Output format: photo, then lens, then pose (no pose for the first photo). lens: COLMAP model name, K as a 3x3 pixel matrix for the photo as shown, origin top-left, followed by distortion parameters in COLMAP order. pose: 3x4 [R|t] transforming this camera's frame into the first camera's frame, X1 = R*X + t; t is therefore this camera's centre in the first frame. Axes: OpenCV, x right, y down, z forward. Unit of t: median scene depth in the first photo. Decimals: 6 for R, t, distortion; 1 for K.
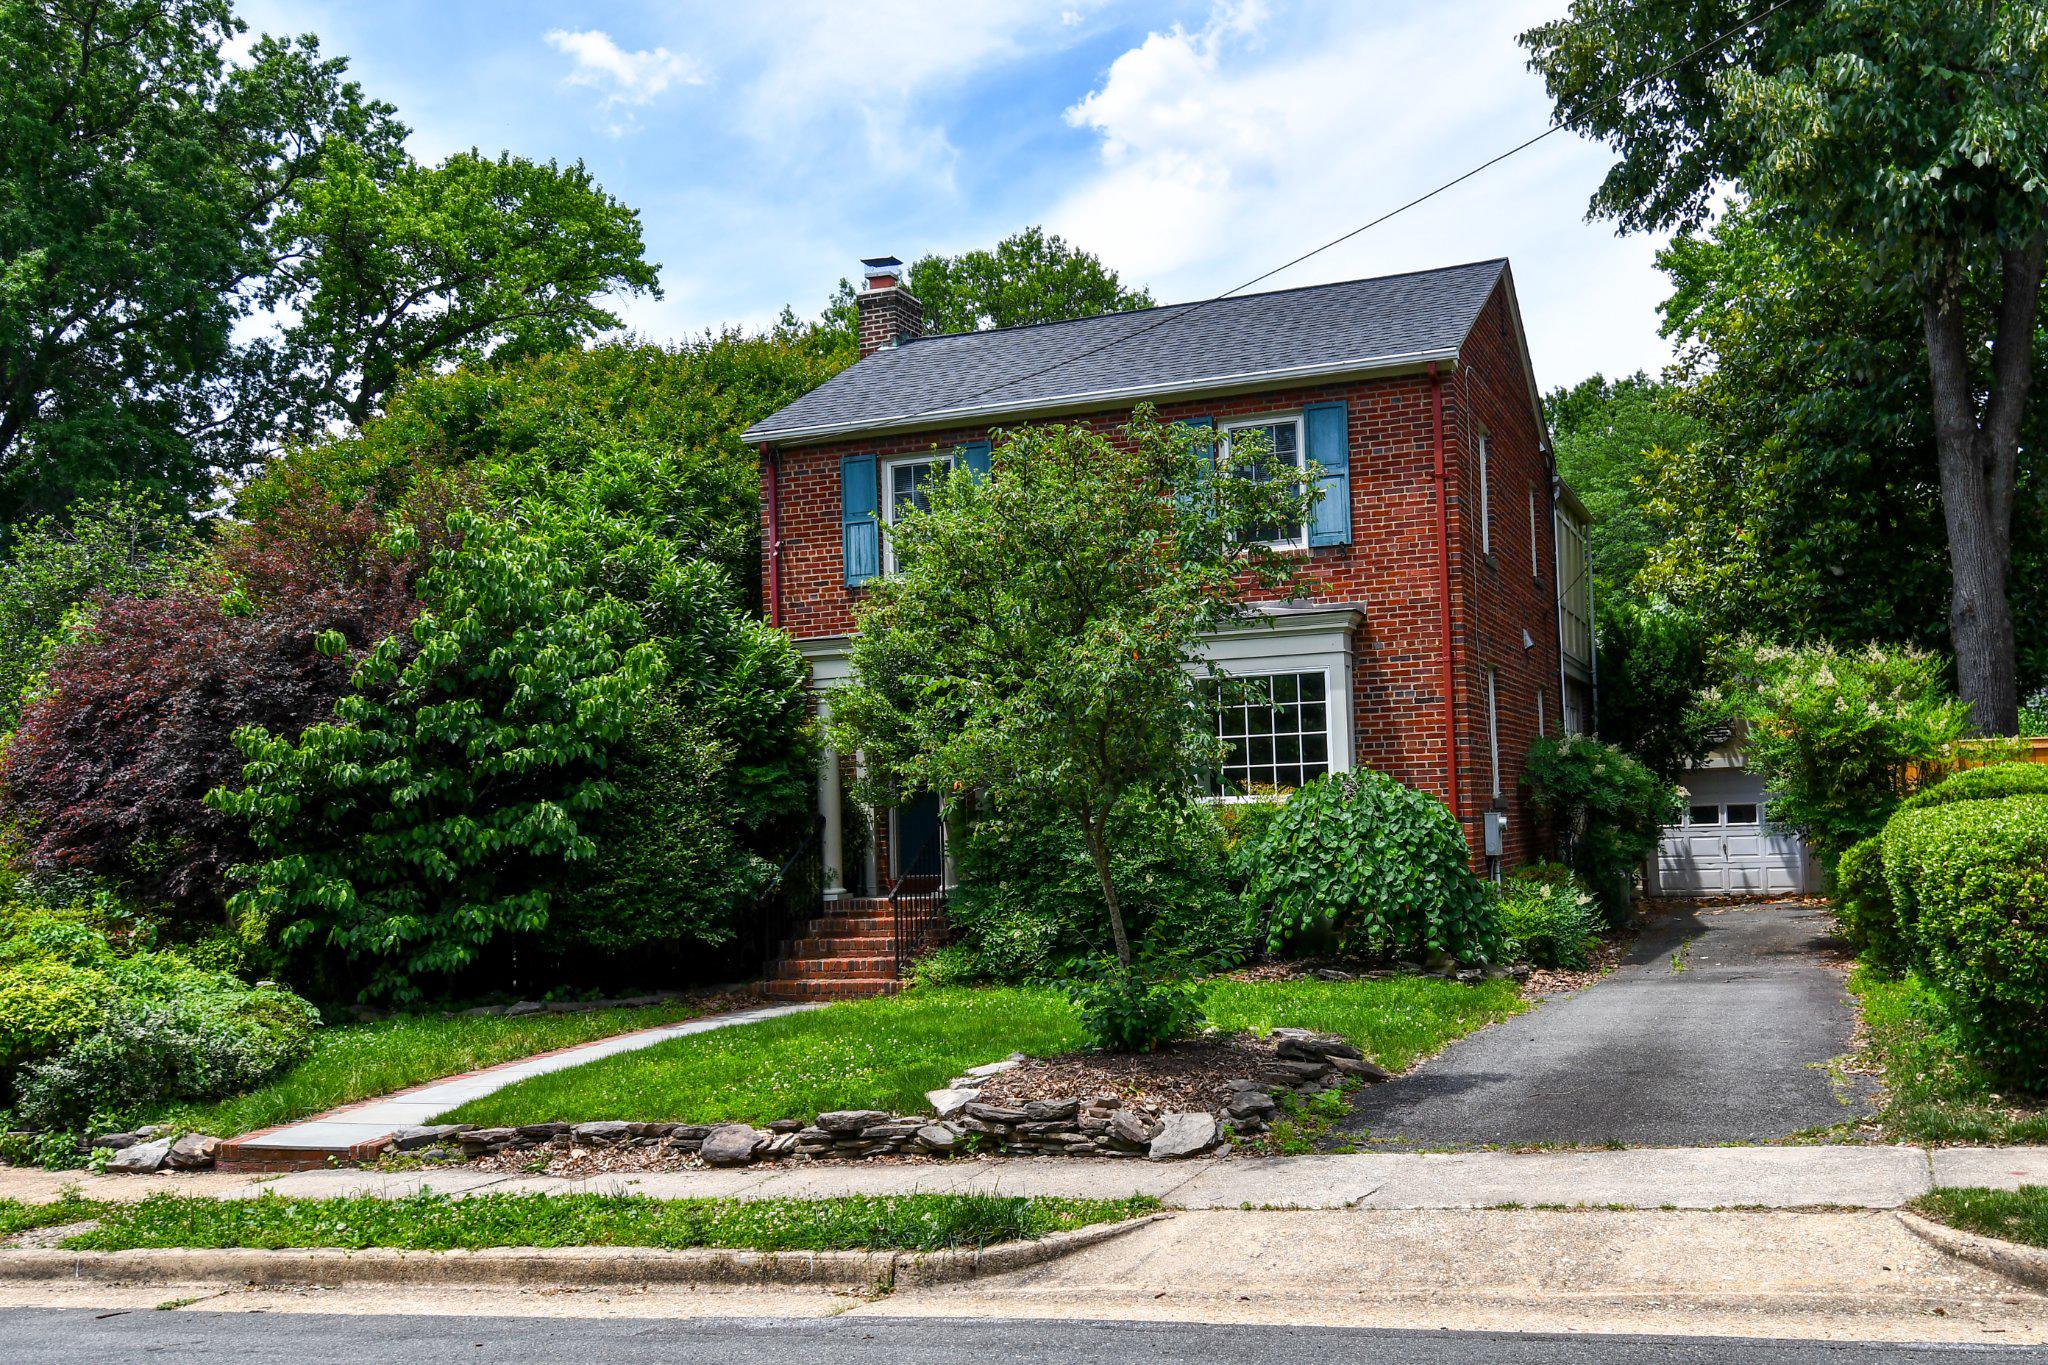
lens RADIAL K [[1613.1, 0, 1024.0], [0, 1613.1, 682.5], [0, 0, 1]] dist [0.057373, -0.071227]
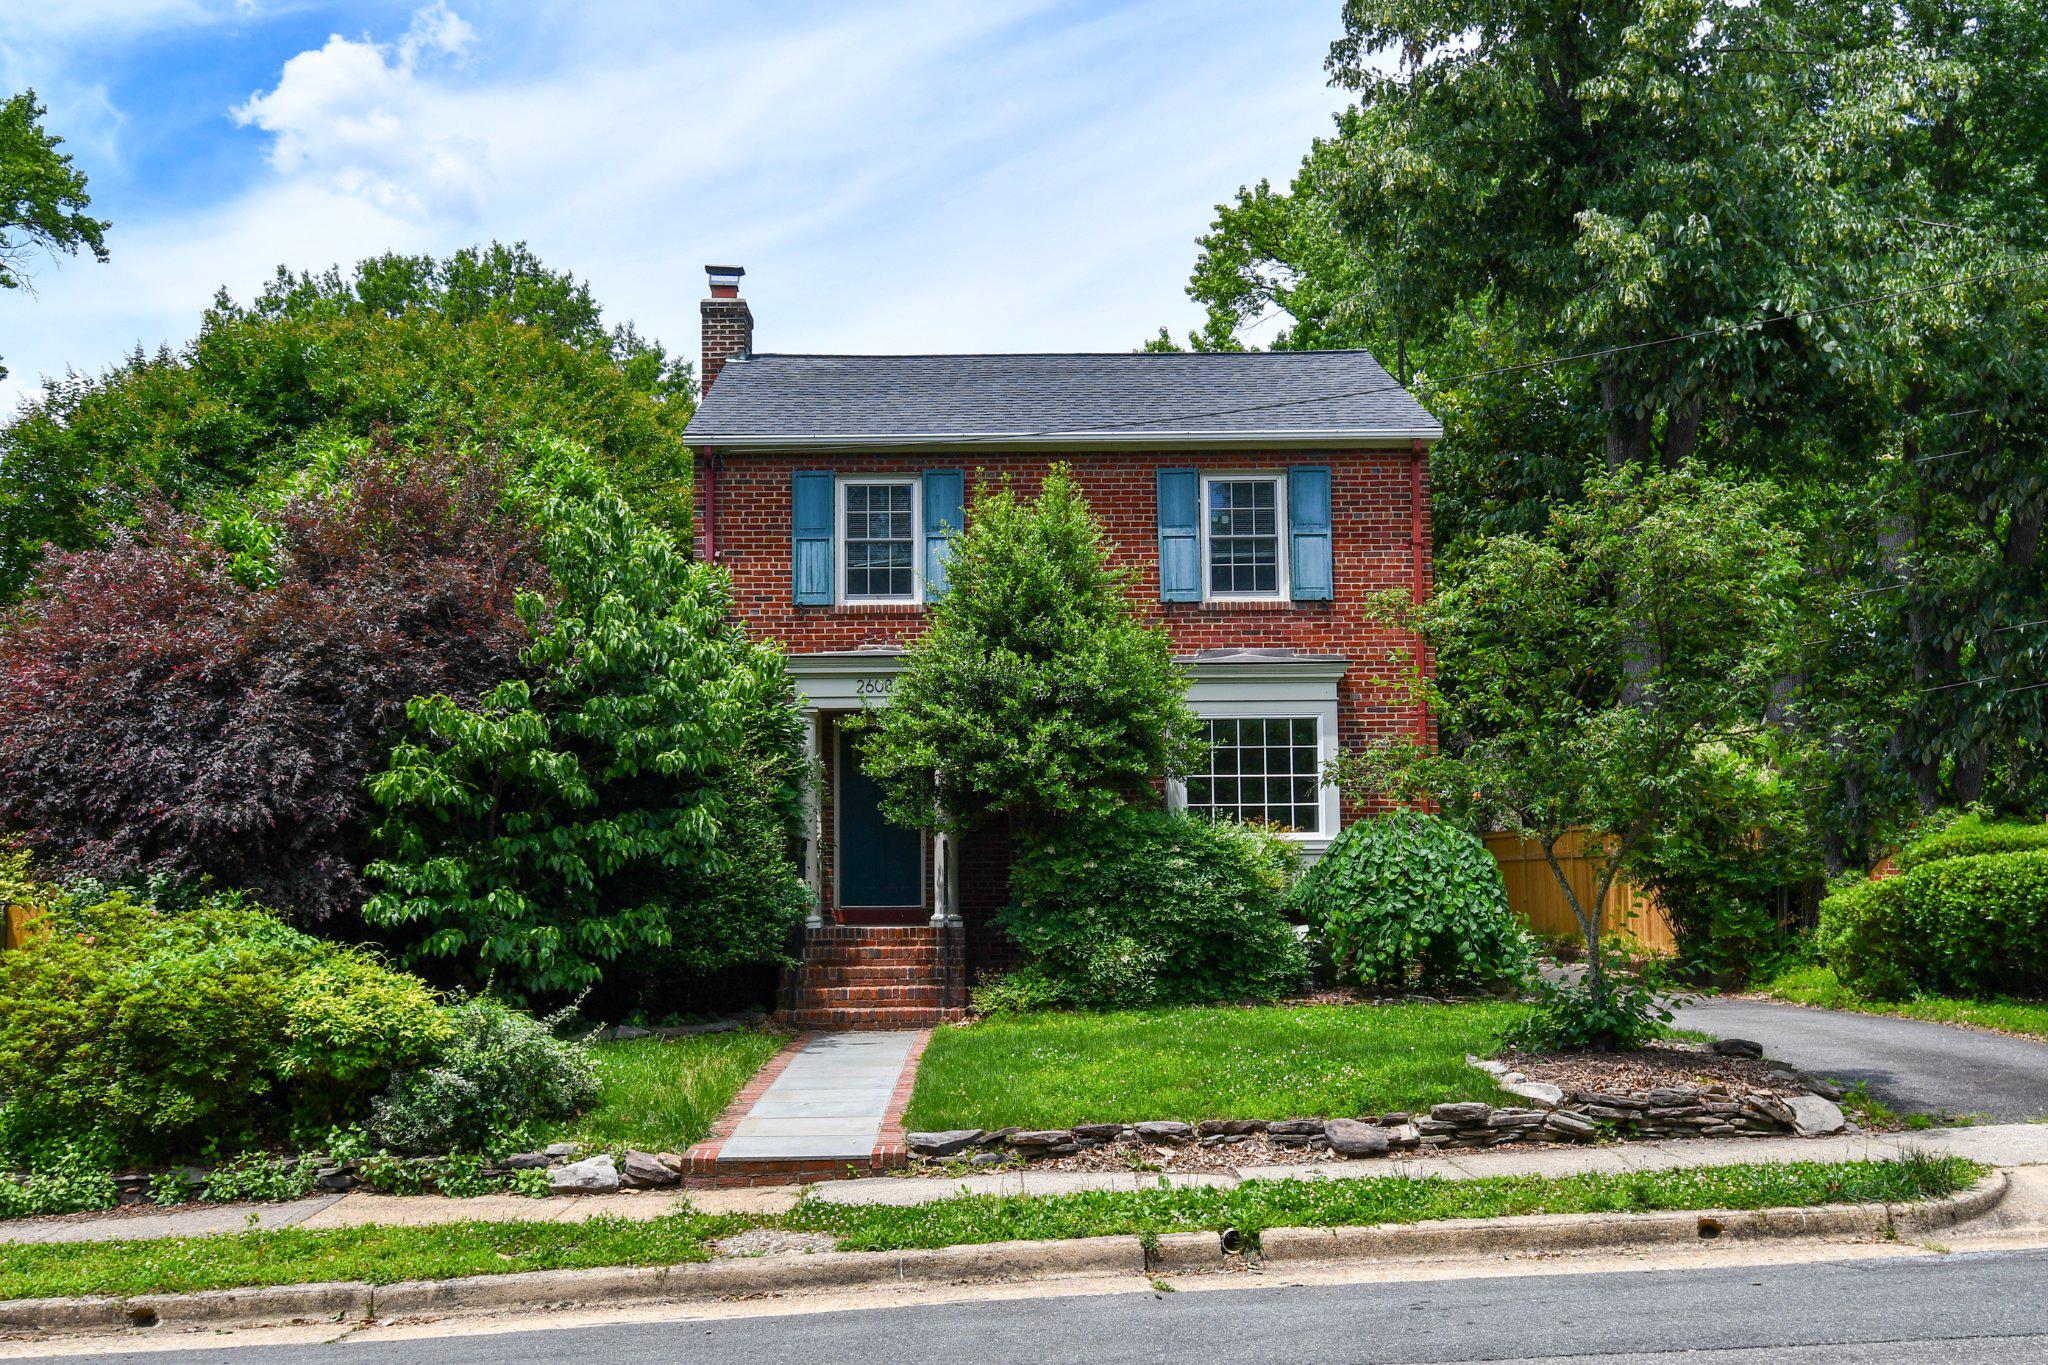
lens RADIAL K [[1645.2, 0, 1024.0], [0, 1645.2, 682.5], [0, 0, 1]] dist [0.026105, -0.005716]
pose [[0.952742, 0.061874, 0.297413, -0.393987], [-0.052517, 0.997844, -0.039357, 0.027877], [-0.299207, 0.021878, 0.953937, 0.033833]]
